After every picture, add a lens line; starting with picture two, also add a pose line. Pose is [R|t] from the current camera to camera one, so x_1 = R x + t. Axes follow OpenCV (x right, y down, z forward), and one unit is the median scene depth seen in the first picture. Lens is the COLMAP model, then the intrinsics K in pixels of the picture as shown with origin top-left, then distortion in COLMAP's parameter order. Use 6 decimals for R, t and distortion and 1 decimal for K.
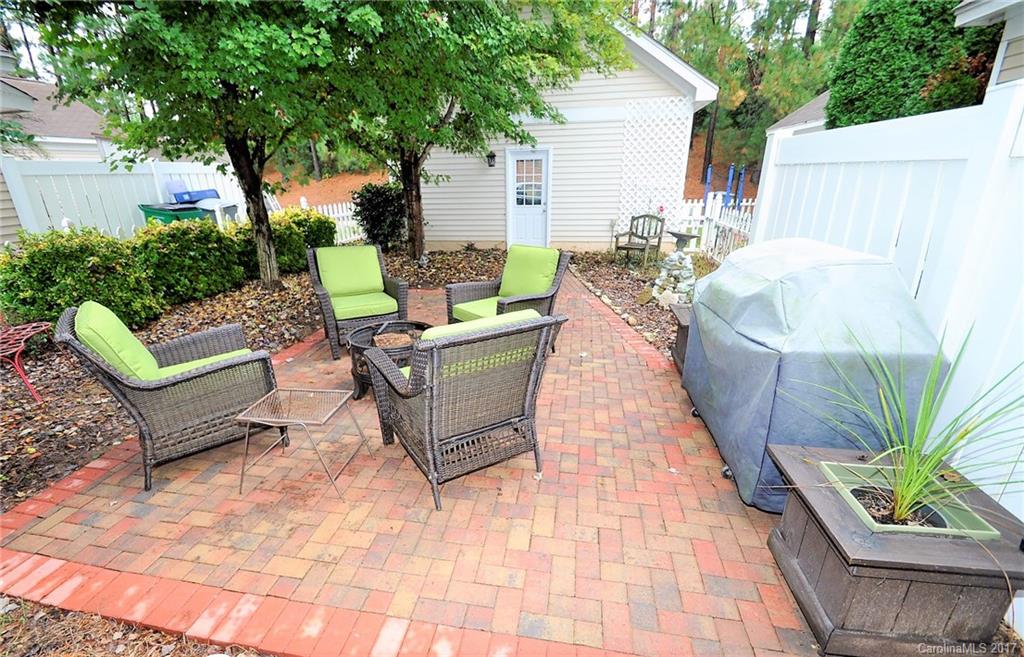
lens RADIAL K [[458.9, 0, 491.7], [0, 458.9, 354.9], [0, 0, 1]] dist [0.015958, -0.020739]
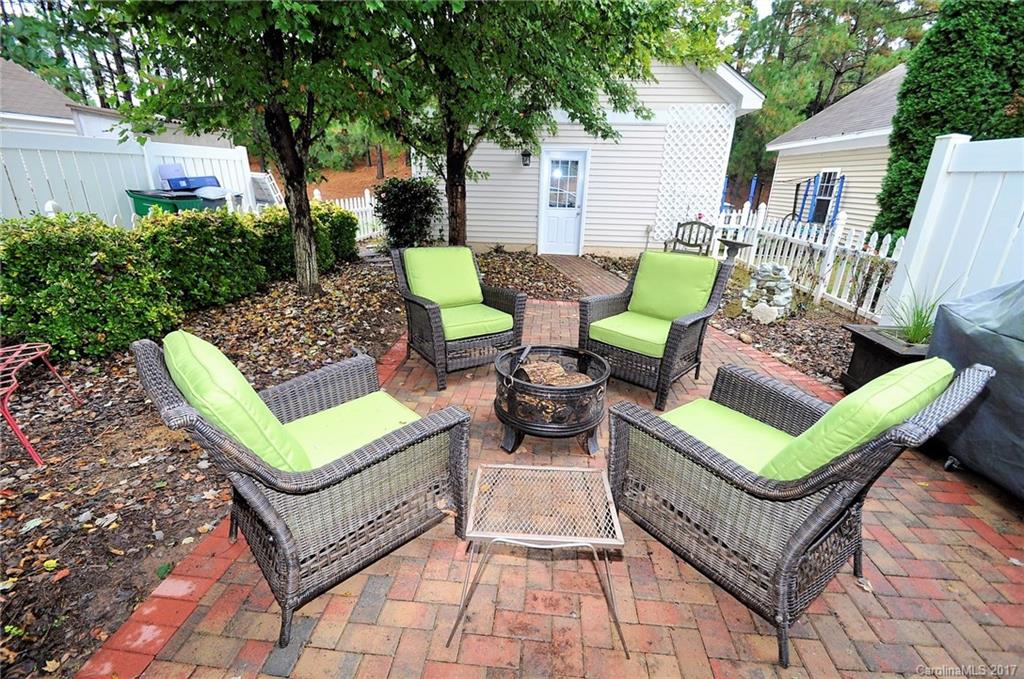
lens RADIAL K [[445.2, 0, 509.9], [0, 445.2, 344.3], [0, 0, 1]] dist [0.010418, -0.014793]
pose [[0.994000, 0.003661, 0.109317, -0.218153], [-0.001590, 0.999818, -0.019024, -0.038631], [-0.109366, 0.018736, 0.993825, 0.158919]]
